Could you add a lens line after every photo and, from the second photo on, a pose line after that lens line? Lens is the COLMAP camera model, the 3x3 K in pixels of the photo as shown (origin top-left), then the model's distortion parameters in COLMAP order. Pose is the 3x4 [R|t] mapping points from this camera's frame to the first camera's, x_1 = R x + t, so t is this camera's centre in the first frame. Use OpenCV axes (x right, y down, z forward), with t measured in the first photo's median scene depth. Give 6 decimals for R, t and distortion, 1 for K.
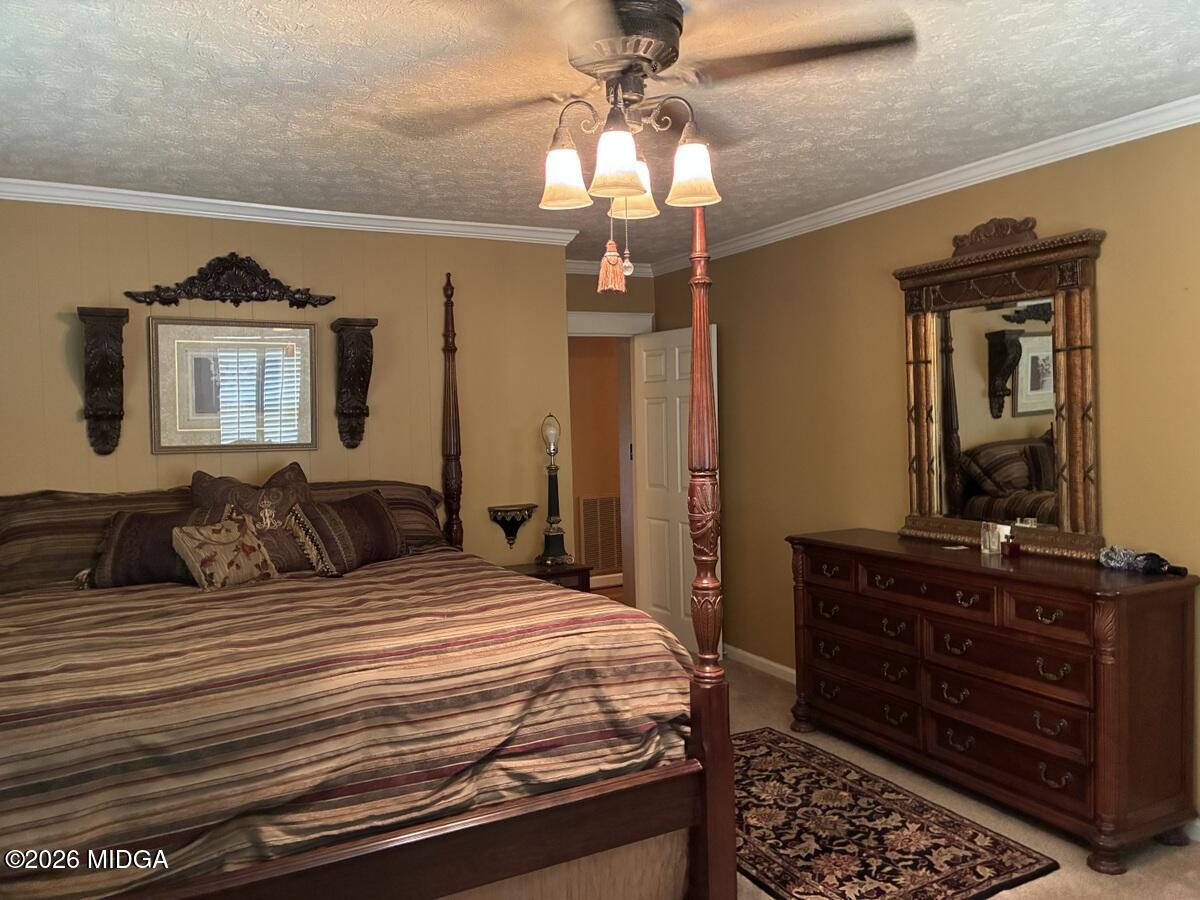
lens RADIAL K [[920.9, 0, 600.0], [0, 920.9, 450.0], [0, 0, 1]] dist [0.063239, -0.000658]
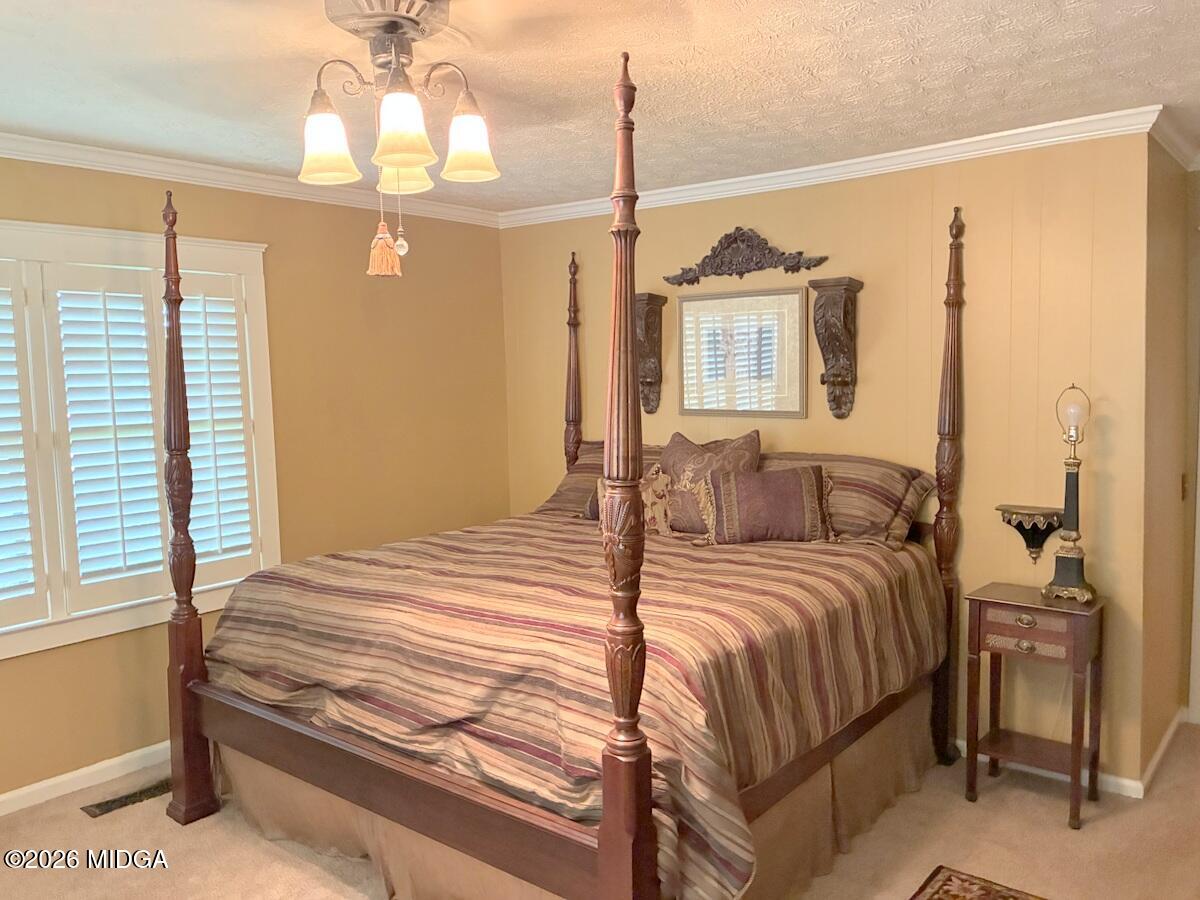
lens RADIAL K [[920.9, 0, 600.0], [0, 920.9, 450.0], [0, 0, 1]] dist [0.063239, -0.000658]
pose [[0.399596, 0.089107, -0.912350, 0.862207], [-0.033201, 0.996018, 0.082737, -0.070127], [0.916090, -0.002770, 0.400963, 0.721208]]
